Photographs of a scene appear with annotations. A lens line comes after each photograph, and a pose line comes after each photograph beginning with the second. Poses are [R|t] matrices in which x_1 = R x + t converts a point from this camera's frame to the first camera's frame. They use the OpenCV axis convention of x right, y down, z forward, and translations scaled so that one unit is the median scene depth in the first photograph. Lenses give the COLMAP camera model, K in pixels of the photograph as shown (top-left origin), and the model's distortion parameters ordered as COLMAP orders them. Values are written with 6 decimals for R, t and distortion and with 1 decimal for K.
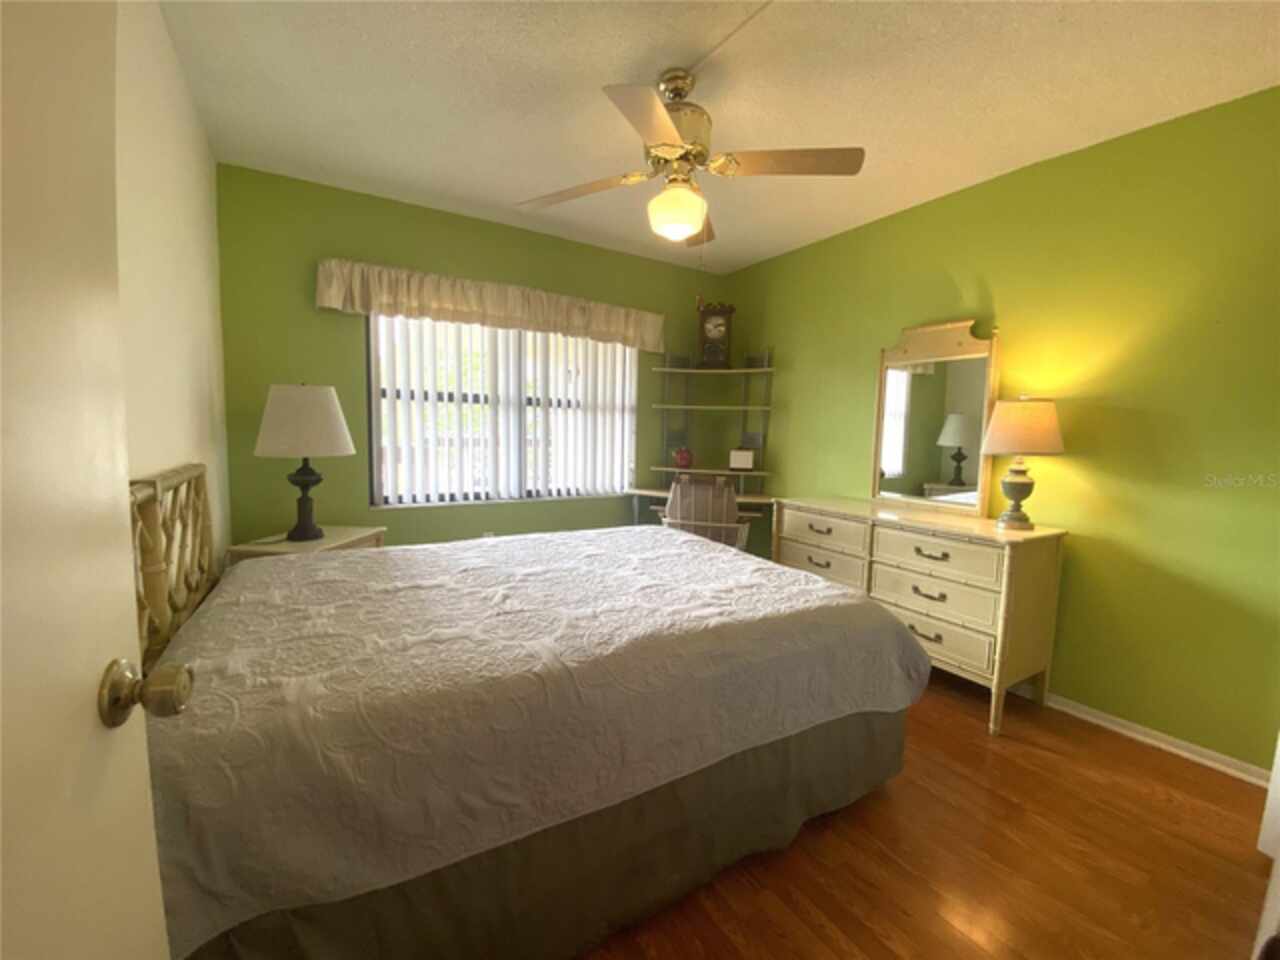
lens RADIAL K [[540.3, 0, 627.3], [0, 540.3, 473.5], [0, 0, 1]] dist [-0.008420, -0.006612]
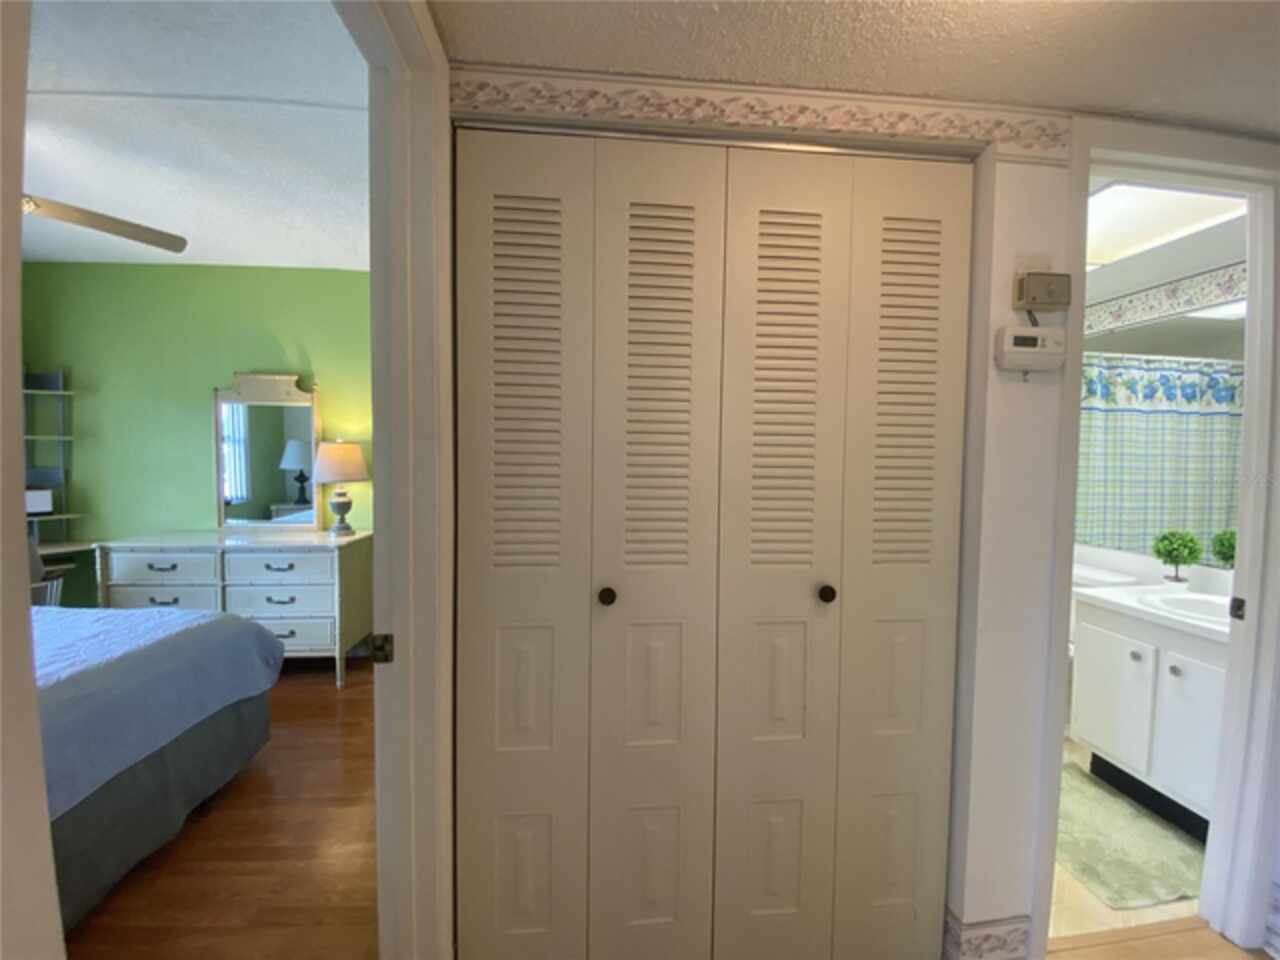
lens RADIAL K [[540.3, 0, 645.0], [0, 540.3, 475.0], [0, 0, 1]] dist [-0.008420, -0.006612]
pose [[0.445226, -0.063699, 0.893150, -0.132301], [0.078501, 0.996403, 0.031930, -0.031113], [-0.891971, 0.055897, 0.448625, -0.280130]]
